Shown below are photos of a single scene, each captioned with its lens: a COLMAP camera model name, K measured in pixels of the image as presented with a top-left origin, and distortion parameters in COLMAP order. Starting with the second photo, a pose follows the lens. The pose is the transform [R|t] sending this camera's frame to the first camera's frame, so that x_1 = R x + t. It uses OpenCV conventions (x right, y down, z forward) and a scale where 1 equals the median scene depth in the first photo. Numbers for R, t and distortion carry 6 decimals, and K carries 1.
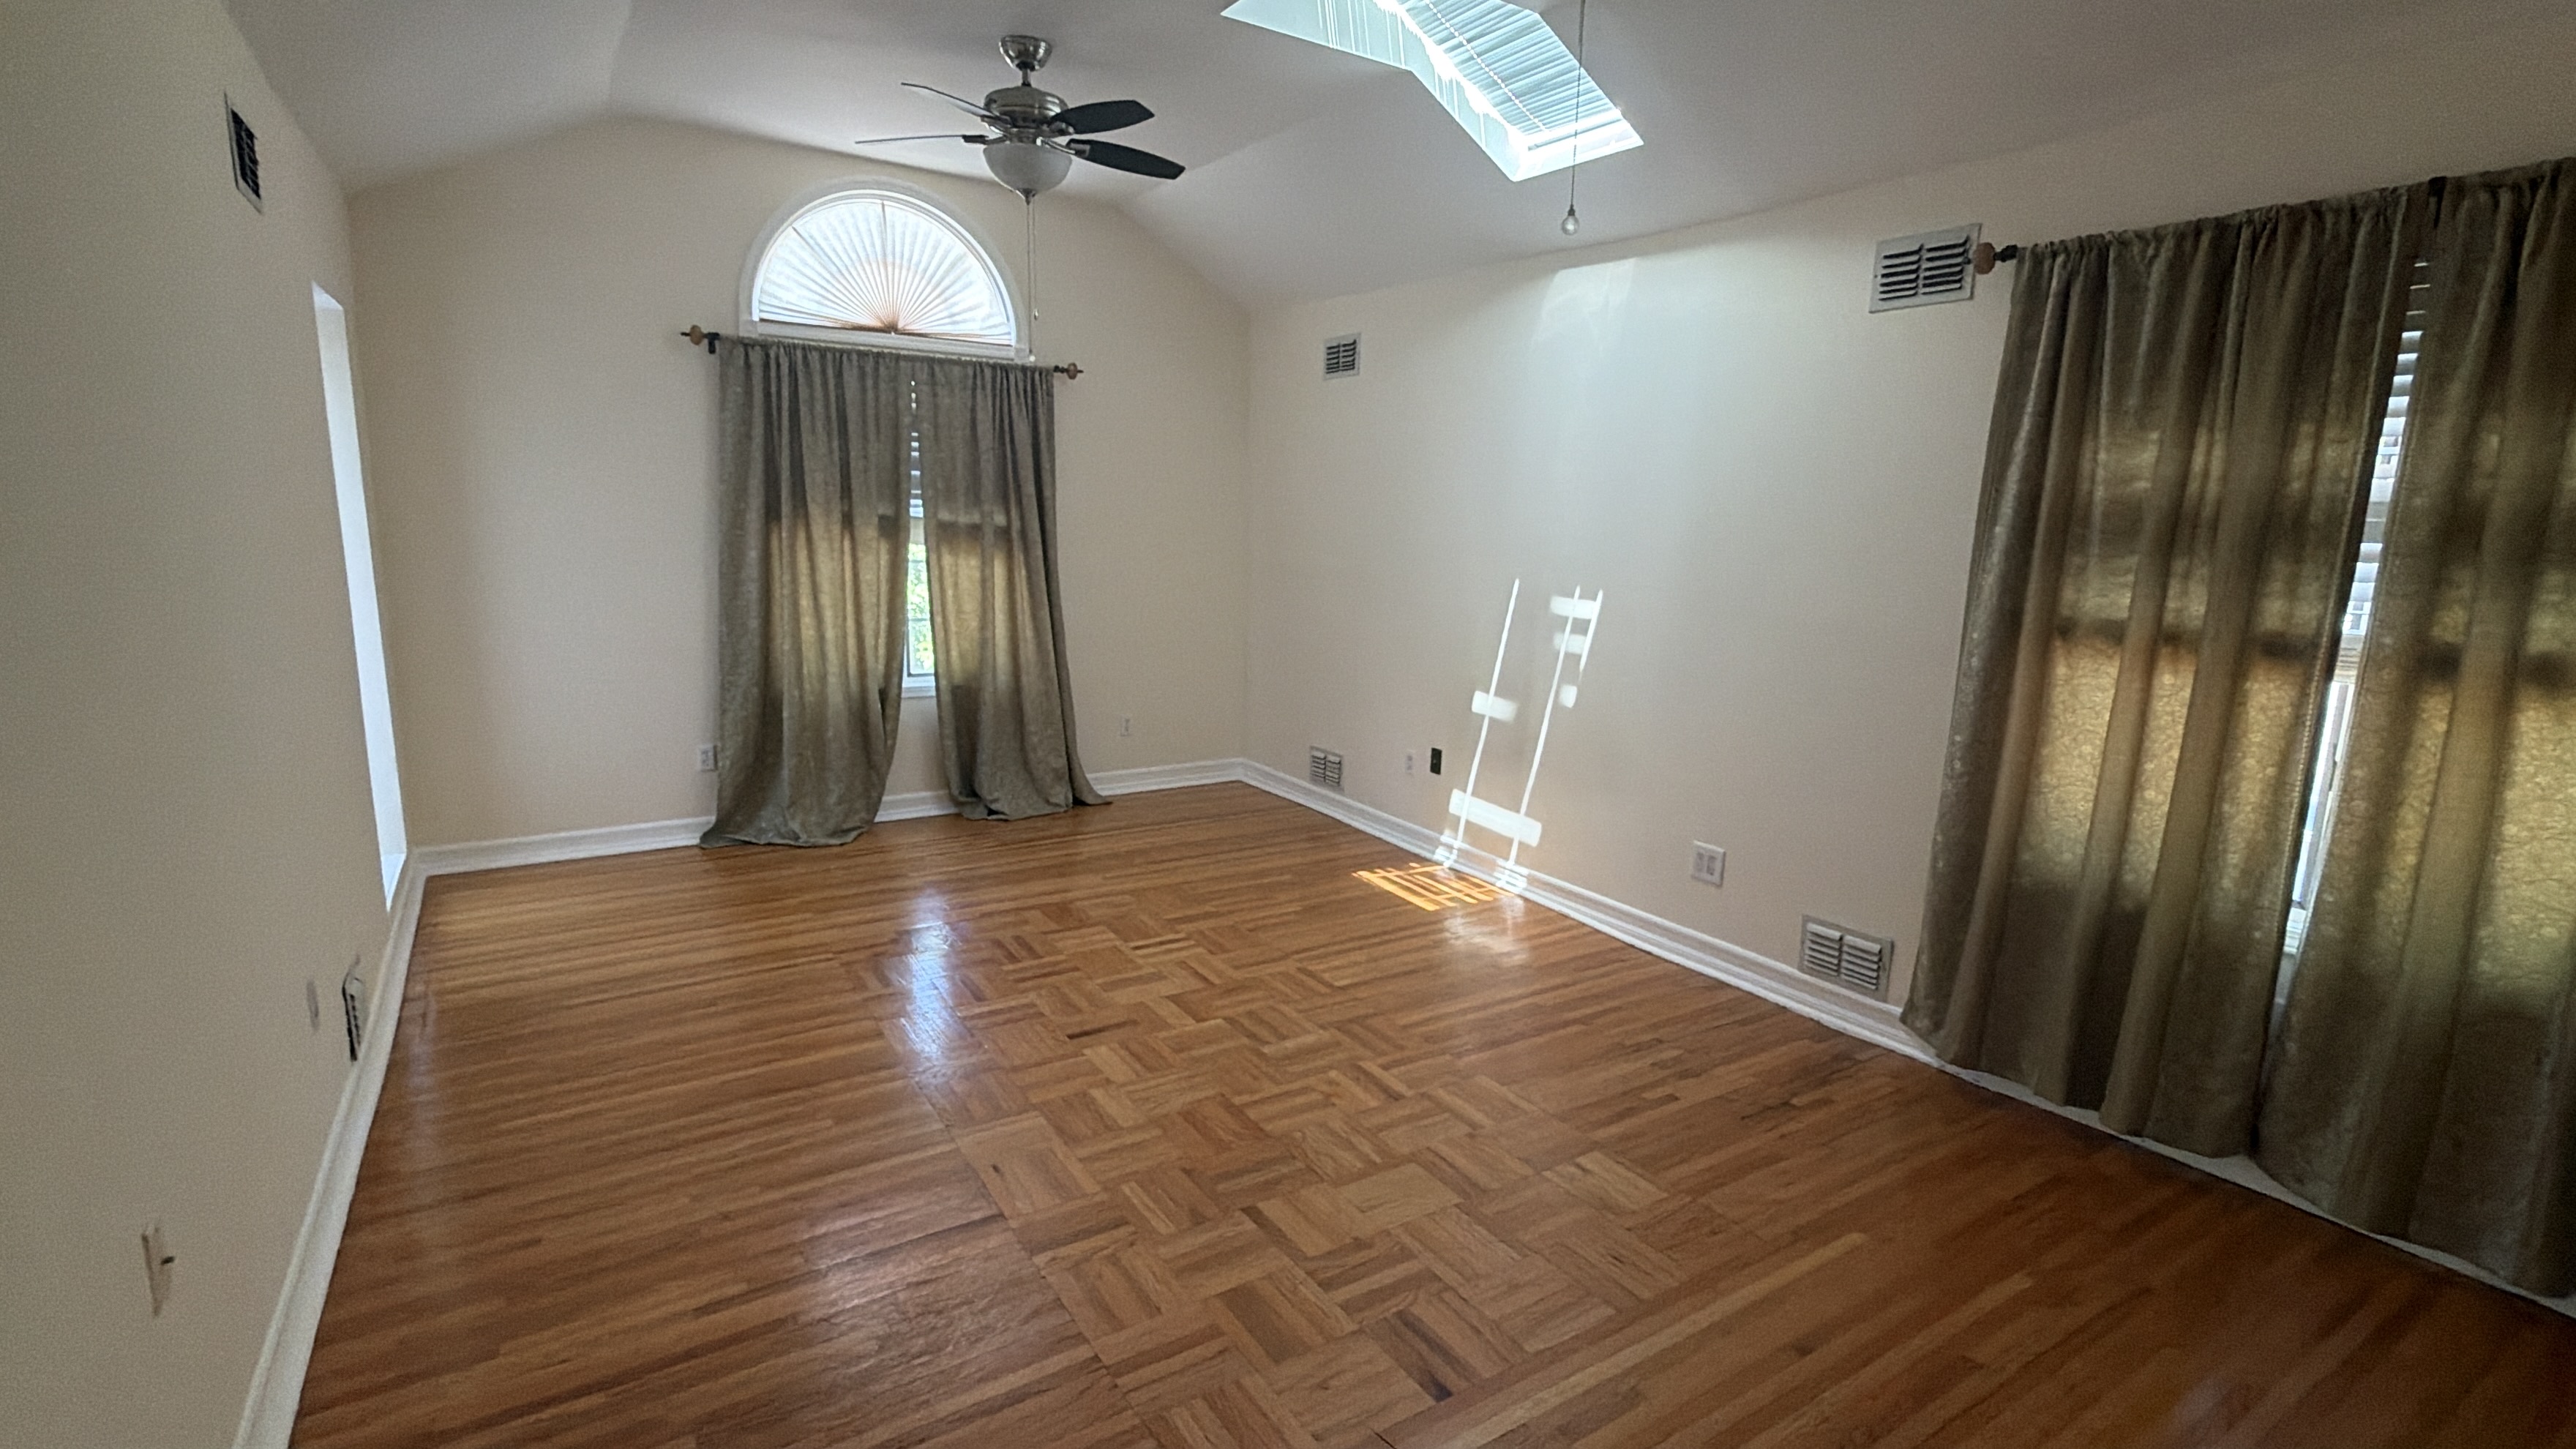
lens RADIAL K [[1178.1, 0, 1291.8], [0, 1178.1, 726.1], [0, 0, 1]] dist [0.001203, -0.000802]
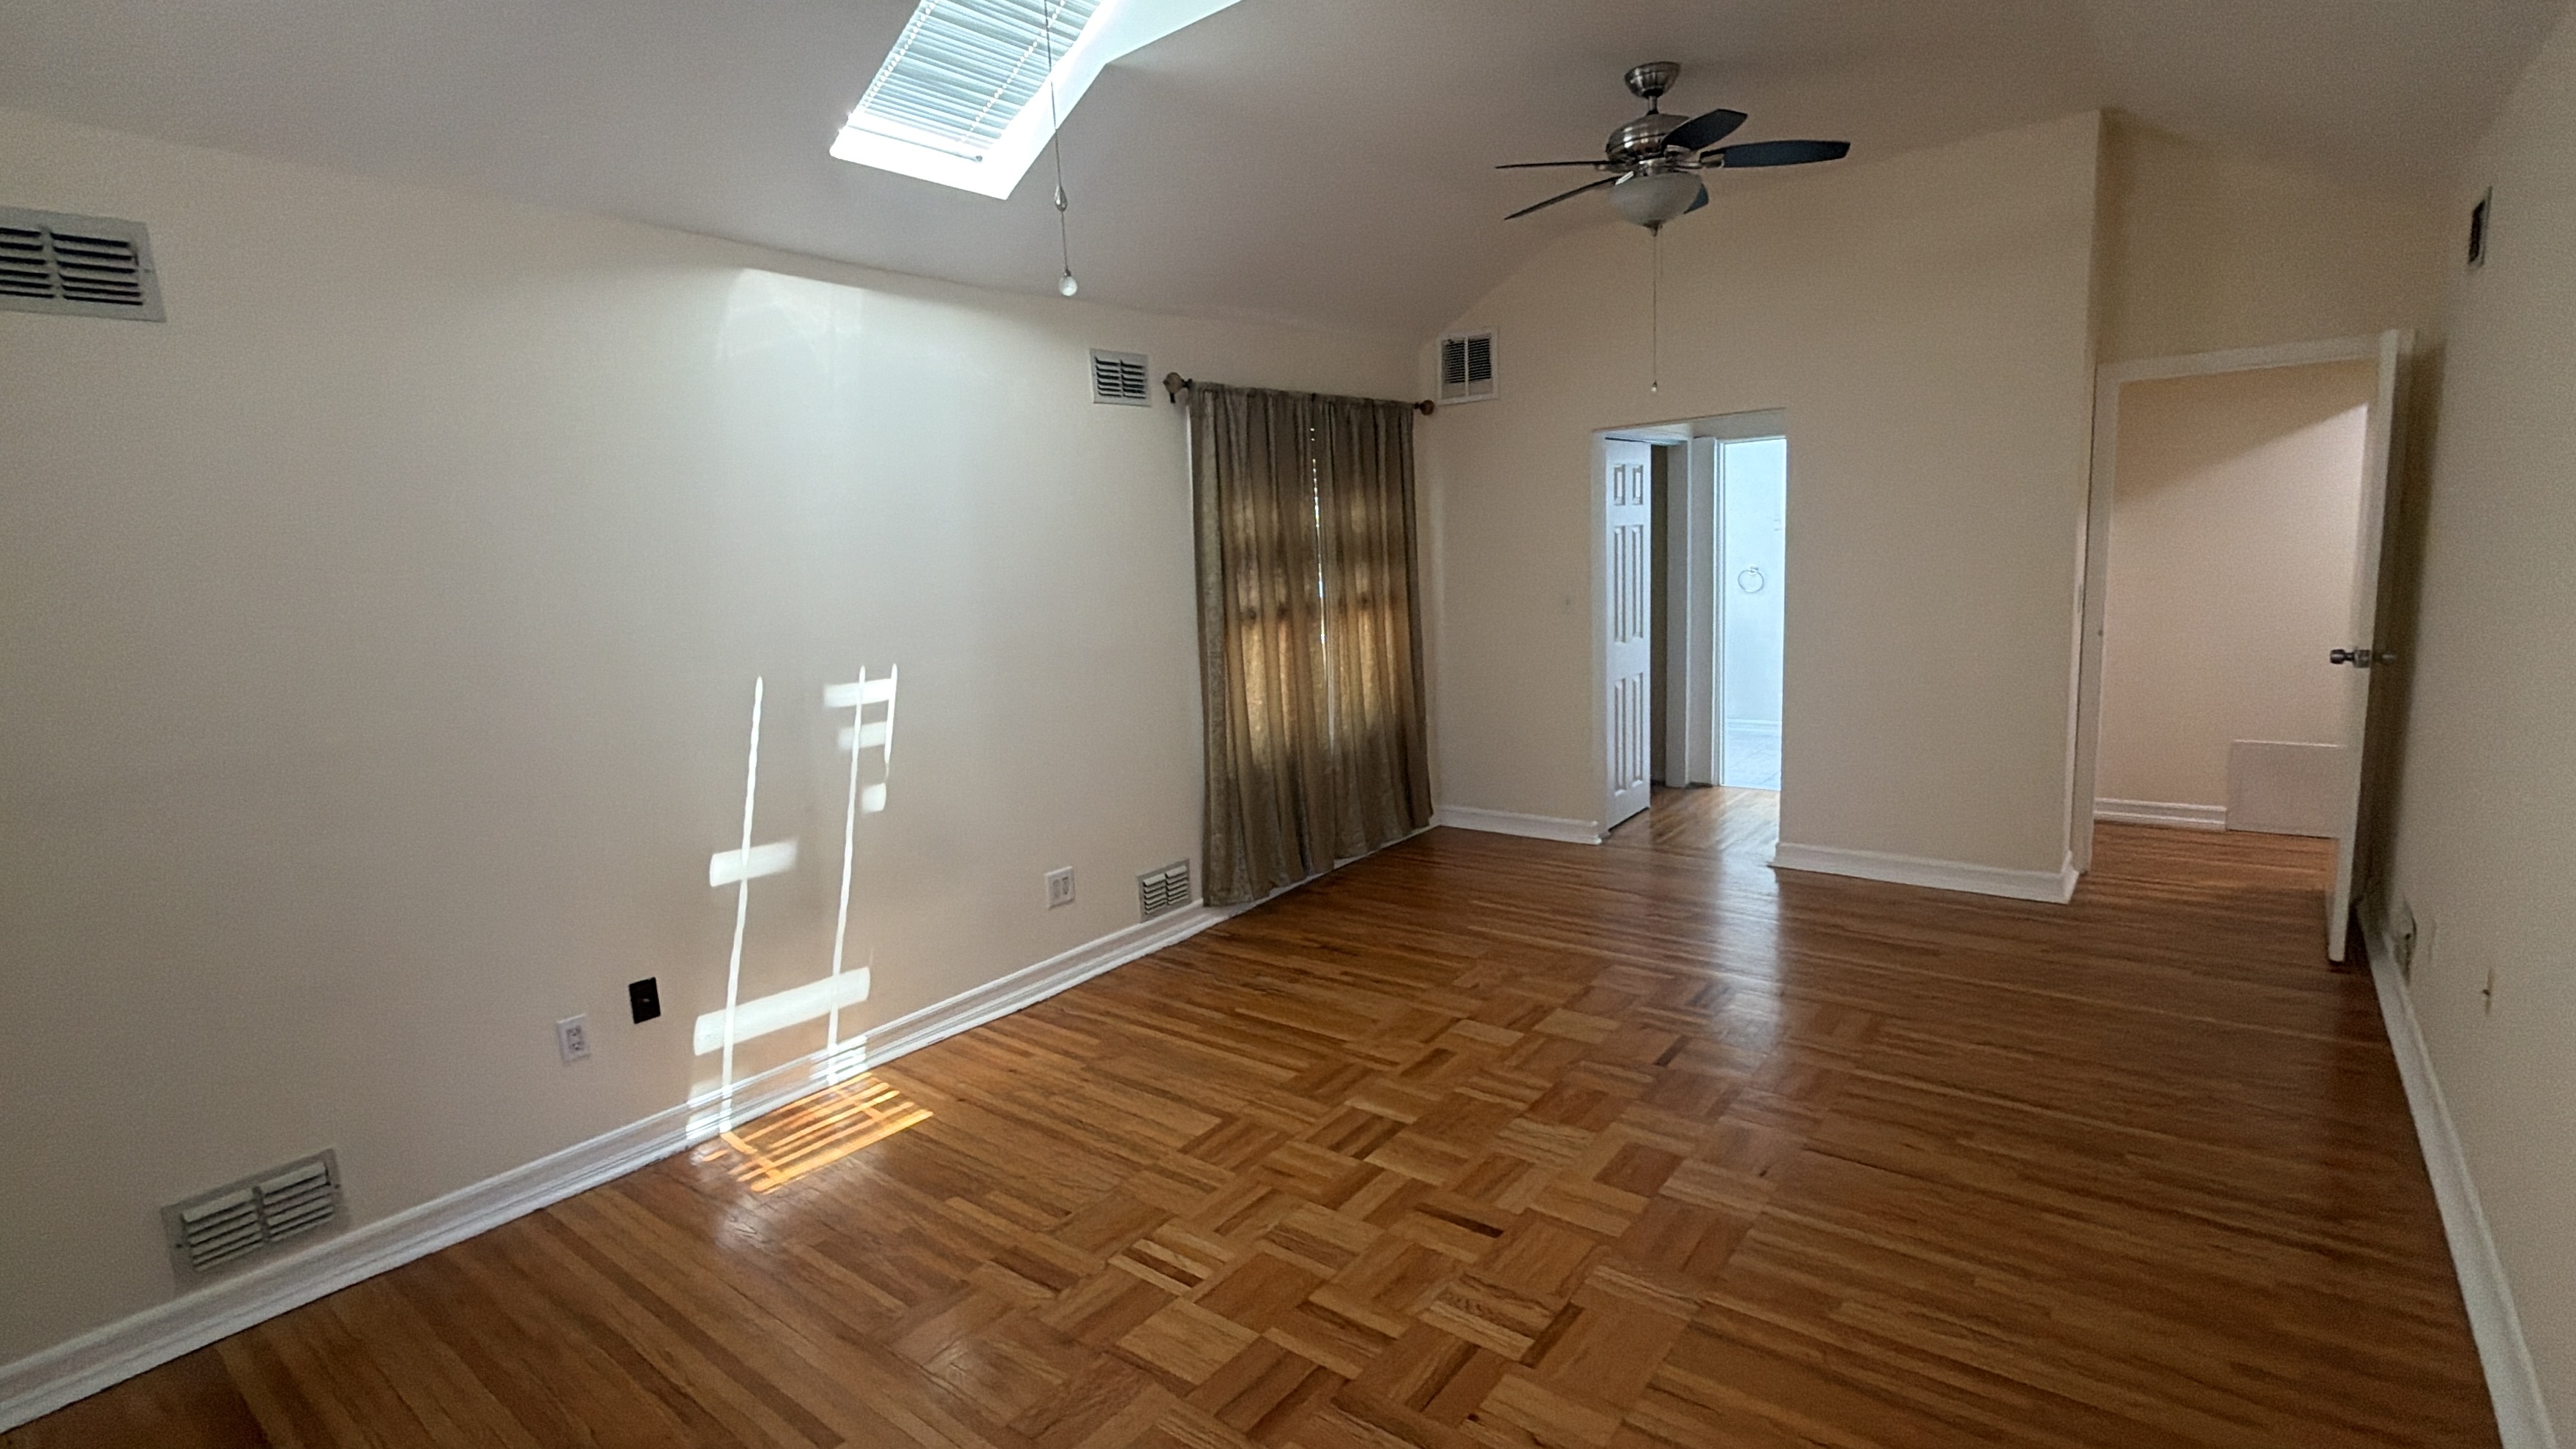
lens RADIAL K [[1178.1, 0, 1291.8], [0, 1178.1, 726.1], [0, 0, 1]] dist [0.001203, -0.000802]
pose [[-0.326345, -0.153552, 0.932695, -0.663982], [0.216576, 0.948322, 0.231904, -0.215500], [-0.920105, 0.277680, -0.276224, 1.010105]]
